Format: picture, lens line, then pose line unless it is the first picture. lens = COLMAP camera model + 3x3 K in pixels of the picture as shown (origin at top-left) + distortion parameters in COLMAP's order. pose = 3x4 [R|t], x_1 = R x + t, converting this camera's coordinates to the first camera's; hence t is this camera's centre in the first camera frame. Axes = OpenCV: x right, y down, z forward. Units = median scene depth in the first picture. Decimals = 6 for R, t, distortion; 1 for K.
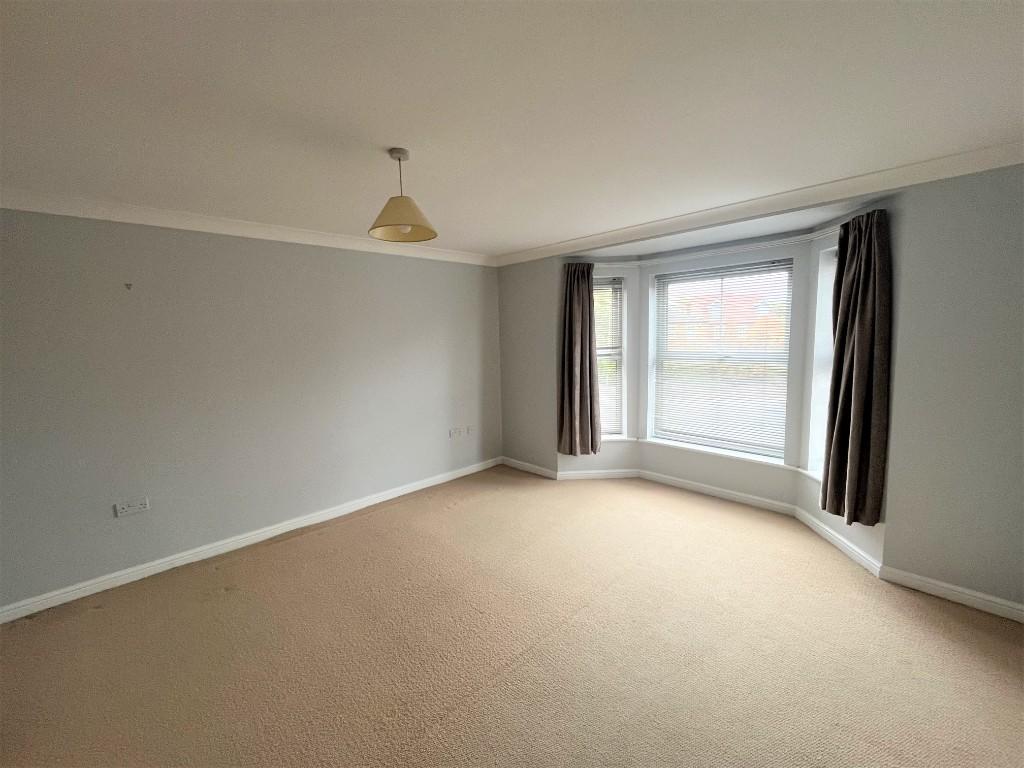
lens RADIAL K [[419.9, 0, 511.4], [0, 419.9, 379.2], [0, 0, 1]] dist [0.000043, 0.000341]
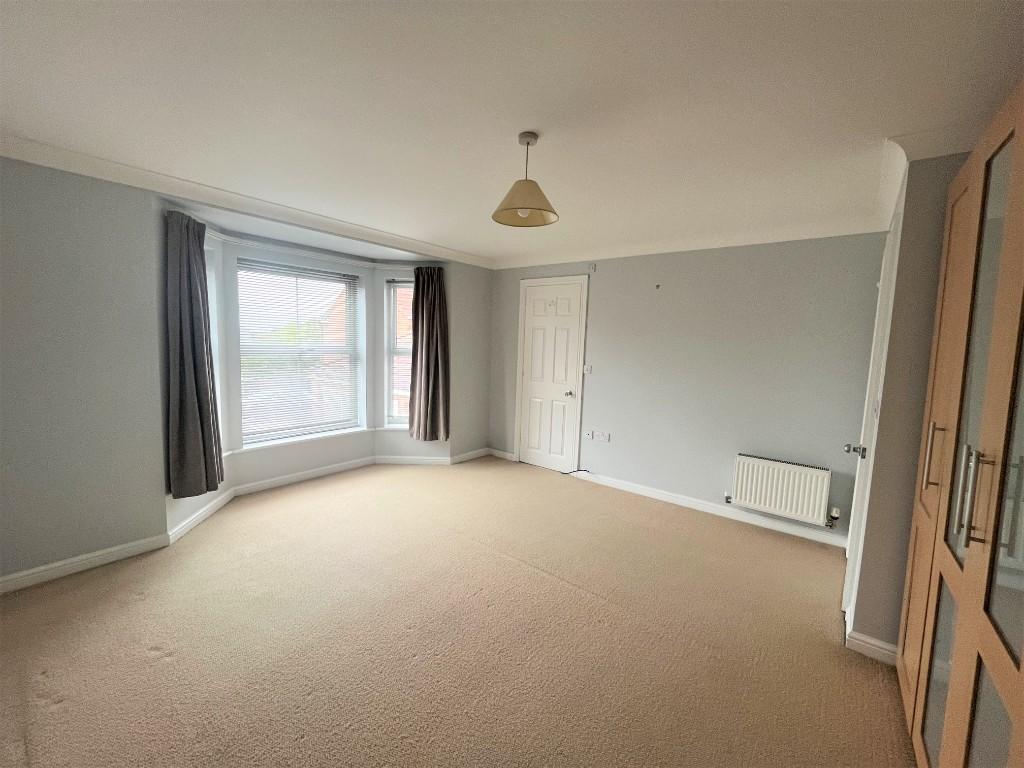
lens RADIAL K [[419.9, 0, 501.9], [0, 419.9, 386.2], [0, 0, 1]] dist [0.000043, 0.000341]
pose [[-0.115340, -0.095560, 0.988719, -0.677689], [0.069898, 0.992114, 0.104042, -0.041423], [-0.990864, 0.081110, -0.107751, 0.648536]]
